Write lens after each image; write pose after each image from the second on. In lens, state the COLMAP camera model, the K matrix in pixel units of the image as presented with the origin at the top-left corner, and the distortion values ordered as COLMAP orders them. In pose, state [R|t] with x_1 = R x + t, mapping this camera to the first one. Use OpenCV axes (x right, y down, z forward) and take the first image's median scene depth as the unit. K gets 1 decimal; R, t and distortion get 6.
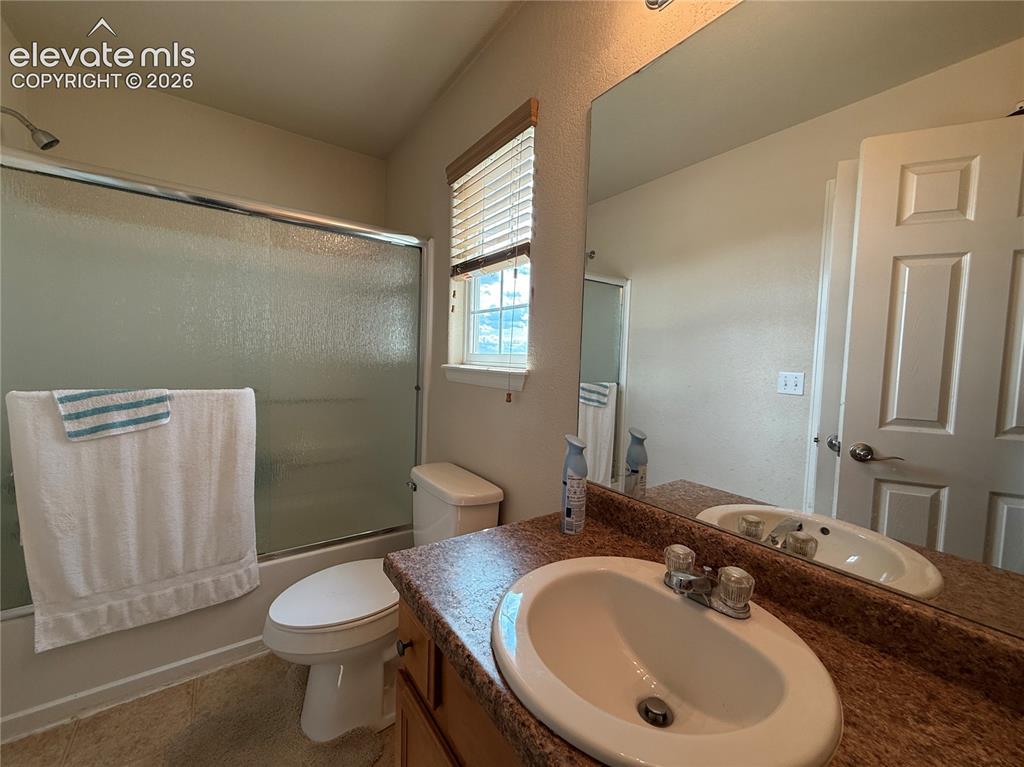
lens RADIAL K [[409.0, 0, 510.2], [0, 409.0, 383.8], [0, 0, 1]] dist [-0.000120, 0.000055]
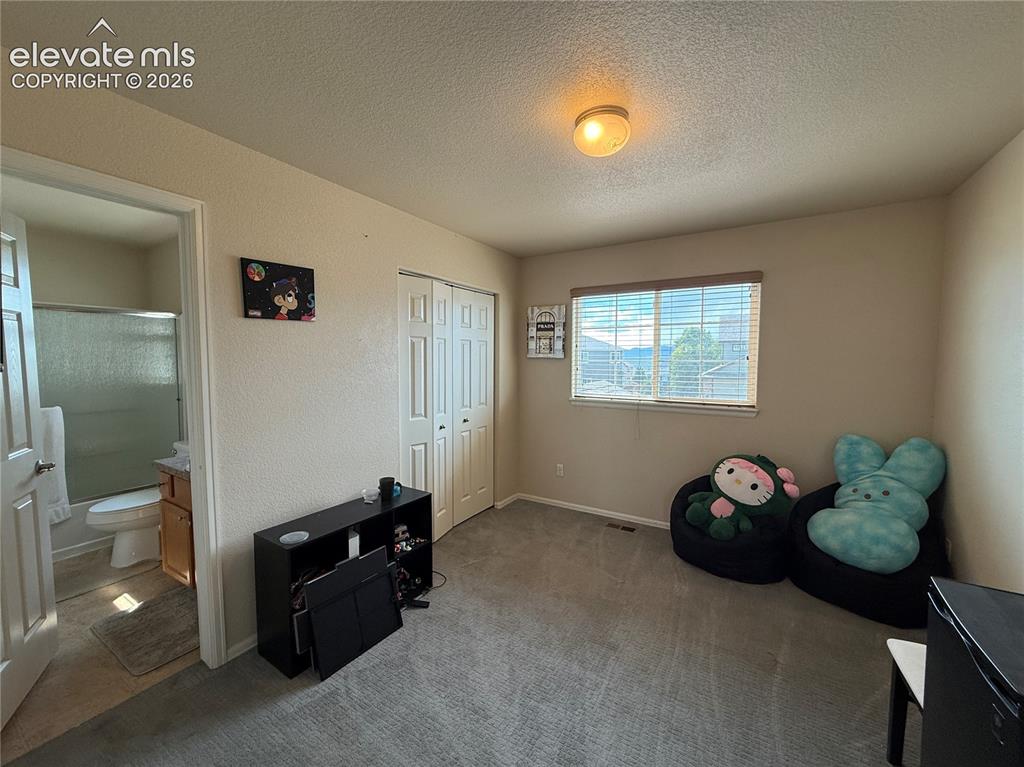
lens RADIAL K [[409.0, 0, 510.2], [0, 409.0, 383.8], [0, 0, 1]] dist [-0.000120, 0.000055]
pose [[0.925741, -0.047826, 0.375121, 0.515348], [0.042986, 0.998849, 0.021265, -0.040251], [-0.375706, -0.003561, 0.926732, -1.365849]]
